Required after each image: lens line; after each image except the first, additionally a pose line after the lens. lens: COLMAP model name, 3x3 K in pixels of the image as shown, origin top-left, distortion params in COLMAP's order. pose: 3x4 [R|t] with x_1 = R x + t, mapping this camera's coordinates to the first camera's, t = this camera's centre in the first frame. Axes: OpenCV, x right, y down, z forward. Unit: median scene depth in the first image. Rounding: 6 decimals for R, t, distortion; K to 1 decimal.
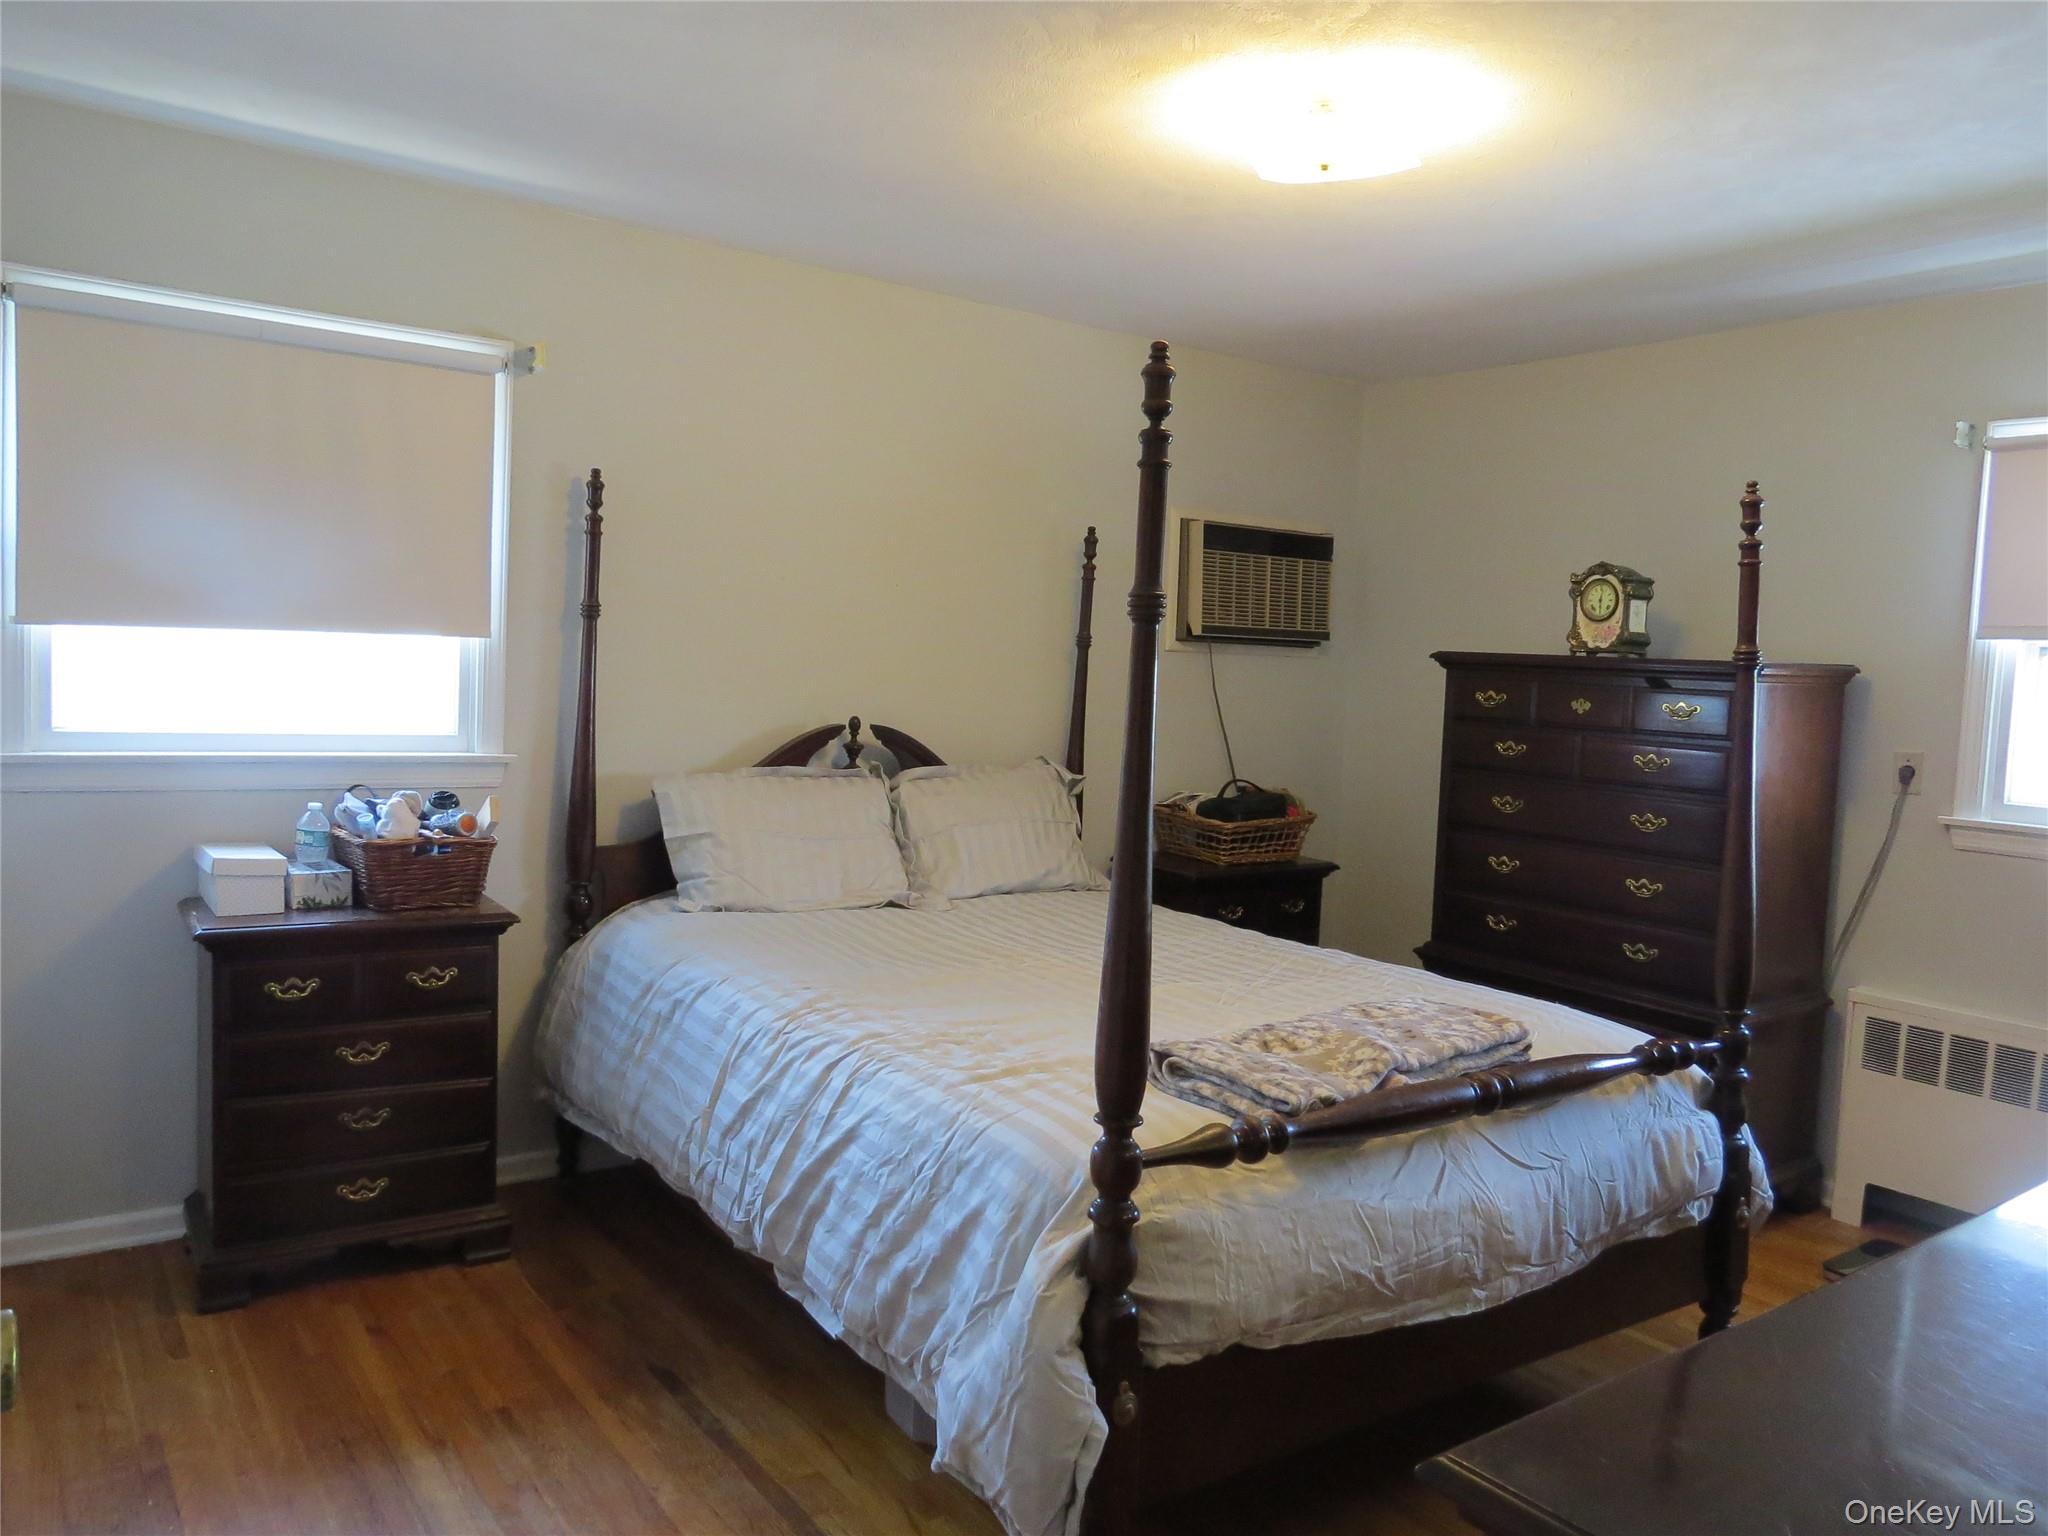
lens RADIAL K [[1468.0, 0, 1031.1], [0, 1468.0, 770.6], [0, 0, 1]] dist [-0.012394, 0.001708]
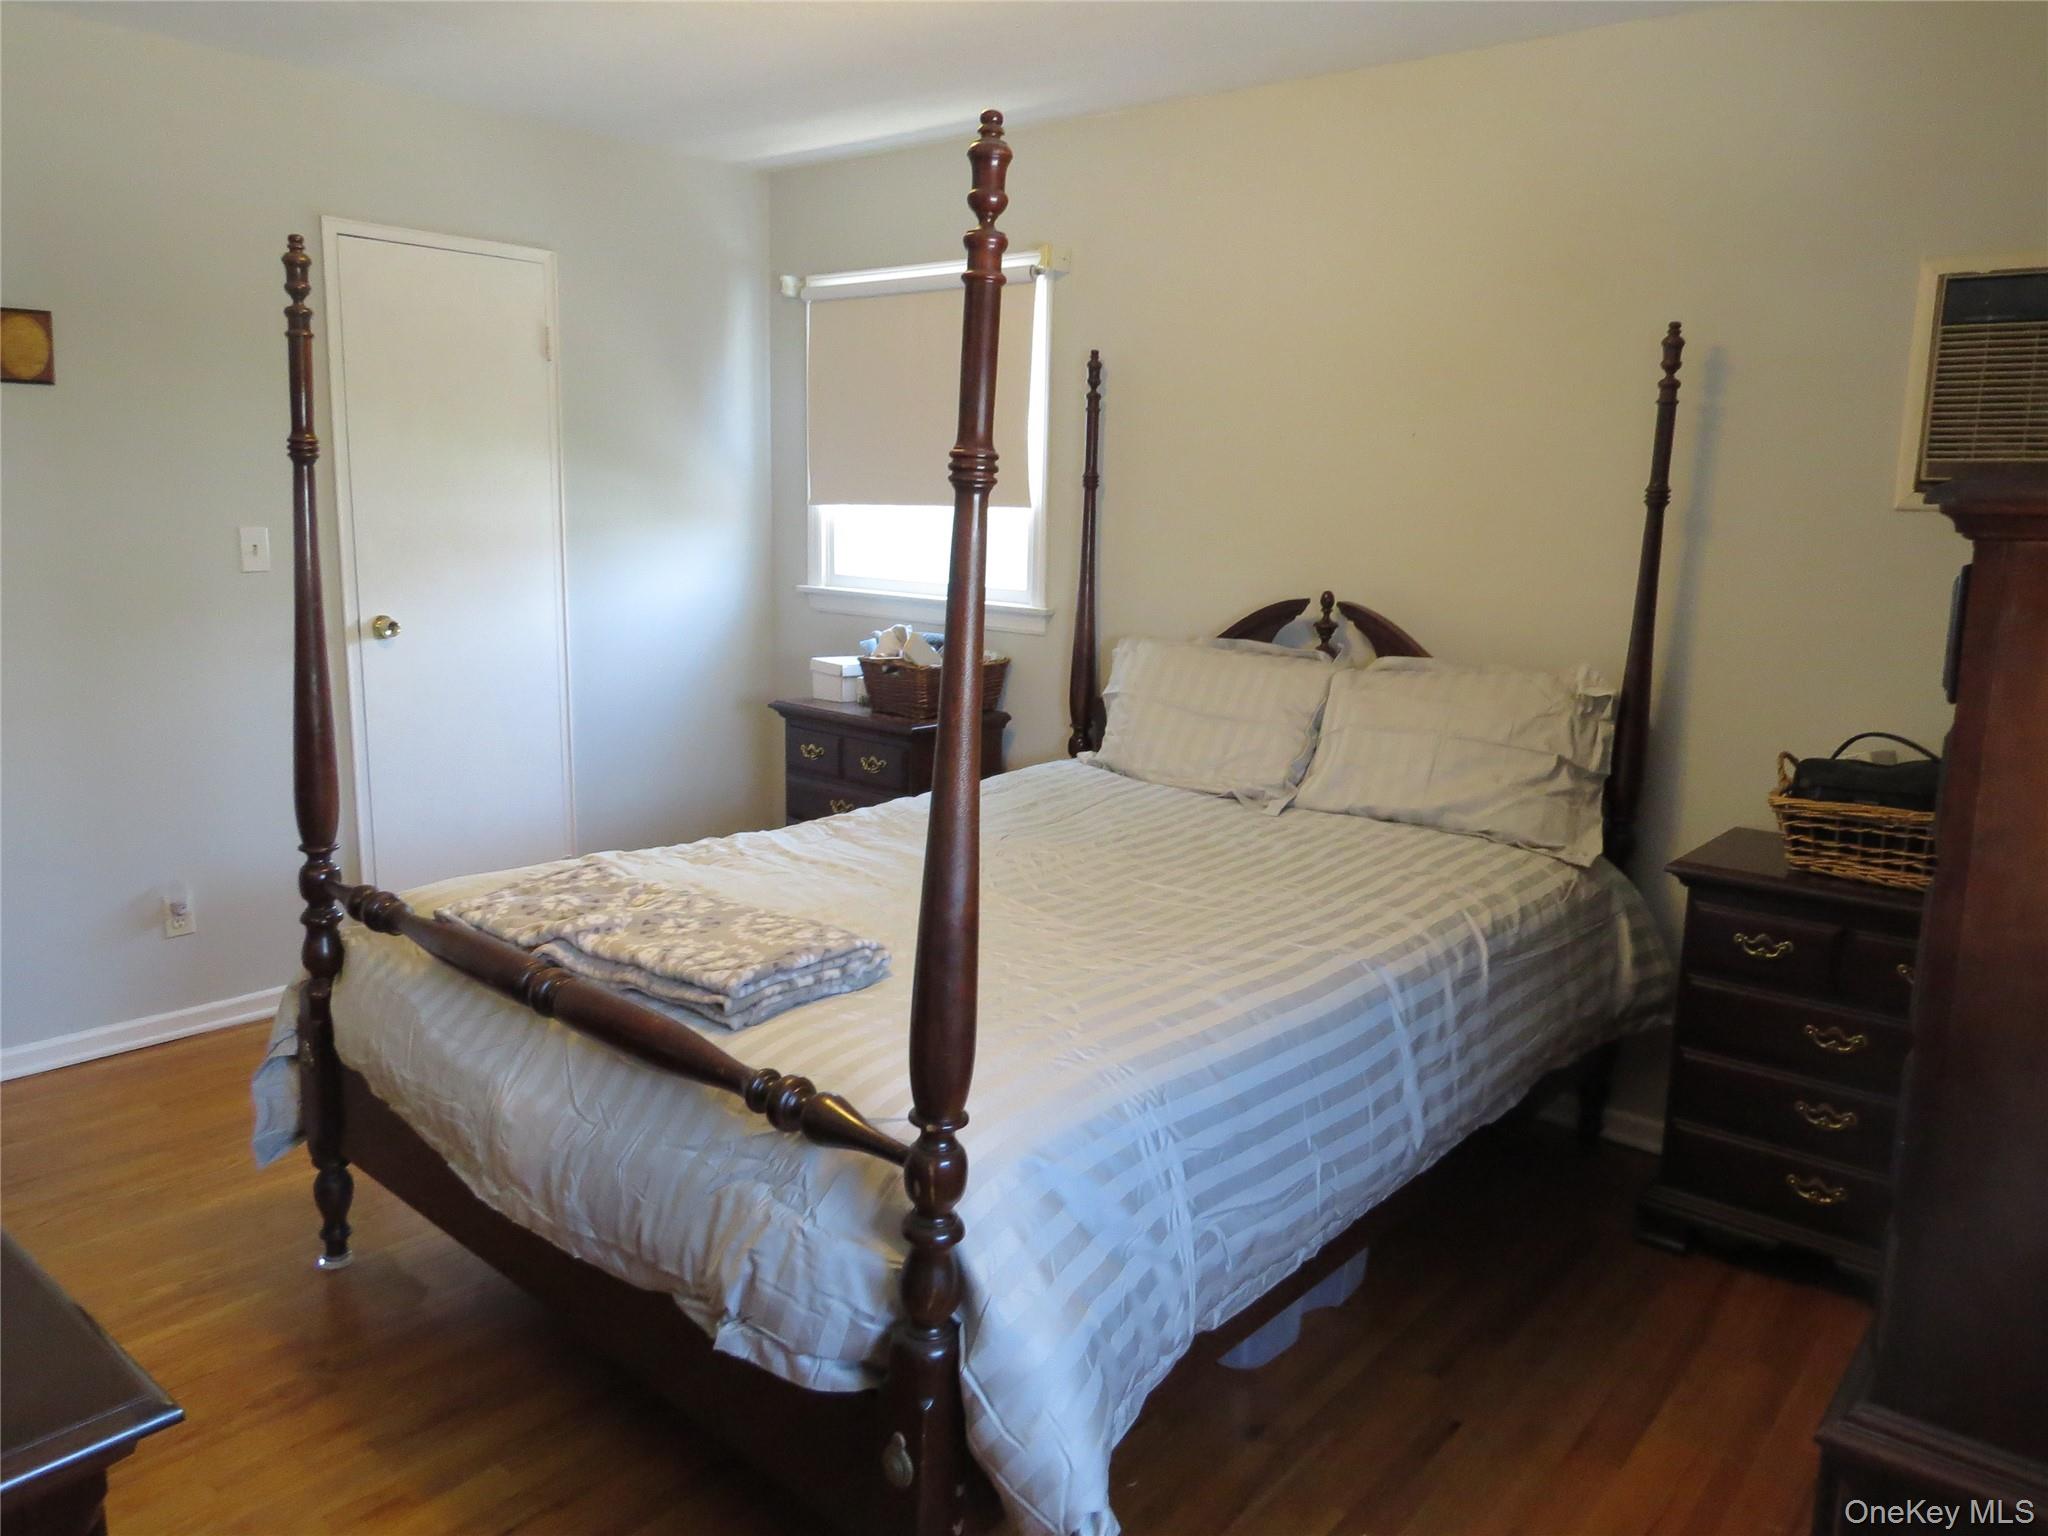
lens RADIAL K [[1468.0, 0, 1030.7], [0, 1468.0, 758.6], [0, 0, 1]] dist [-0.012394, 0.001708]
pose [[0.240219, 0.133404, -0.961508, 0.698444], [-0.089156, 0.989357, 0.114994, -0.022731], [0.966616, 0.058101, 0.249556, 0.619155]]
